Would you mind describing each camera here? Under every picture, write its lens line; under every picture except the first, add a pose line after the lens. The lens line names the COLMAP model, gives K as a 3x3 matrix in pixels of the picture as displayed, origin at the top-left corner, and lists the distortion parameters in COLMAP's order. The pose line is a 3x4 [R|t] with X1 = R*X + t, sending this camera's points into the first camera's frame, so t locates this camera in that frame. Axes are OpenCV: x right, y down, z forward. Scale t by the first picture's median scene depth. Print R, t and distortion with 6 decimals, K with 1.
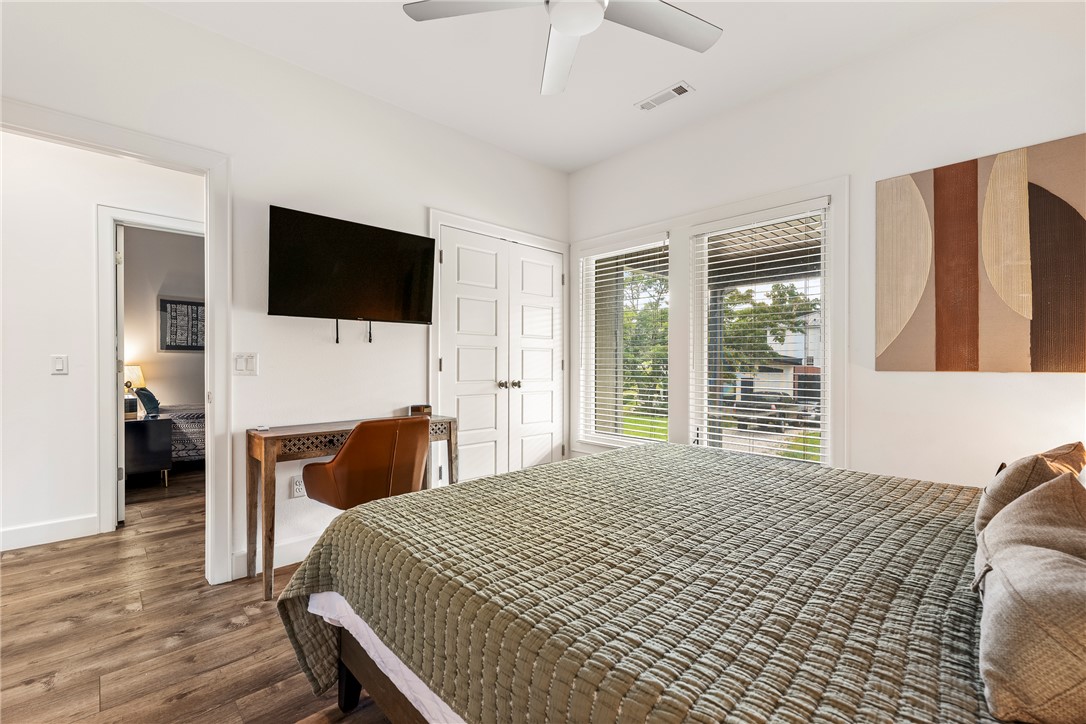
lens RADIAL K [[467.0, 0, 540.5], [0, 467.0, 365.4], [0, 0, 1]] dist [-0.000125, 0.000102]
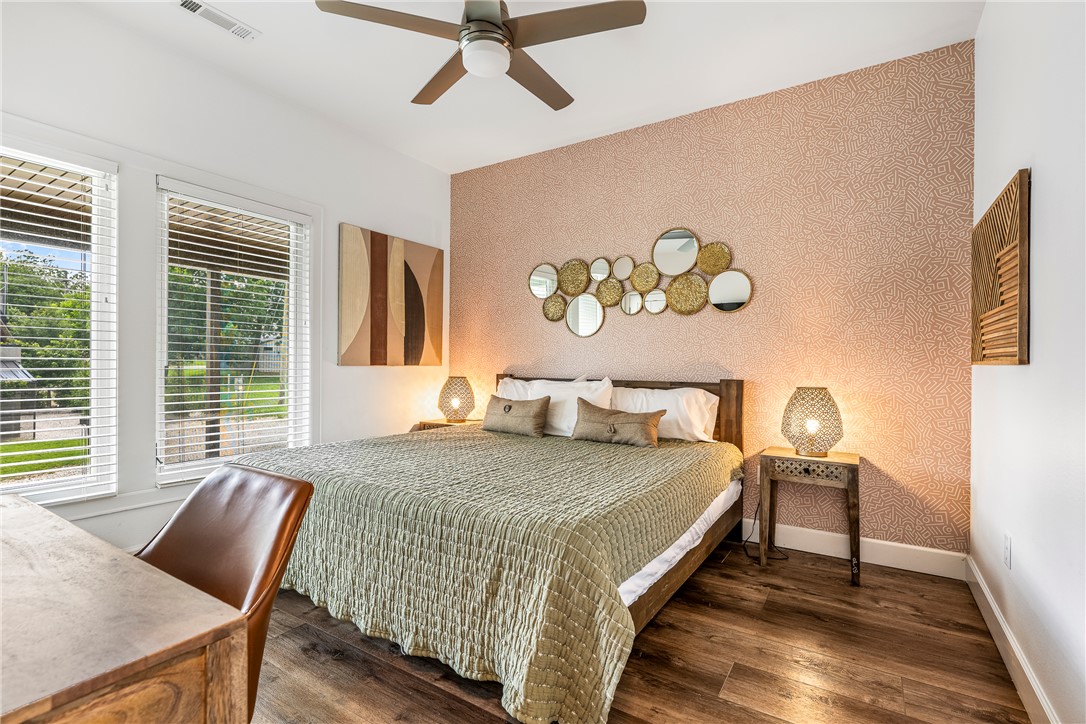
lens RADIAL K [[512.4, 0, 540.9], [0, 512.4, 362.1], [0, 0, 1]] dist [-0.001477, -0.000062]
pose [[-0.234510, 0.001364, 0.972113, -0.882952], [-0.003487, 0.999991, -0.002244, 0.002813], [-0.972107, -0.003916, -0.234503, 0.856451]]
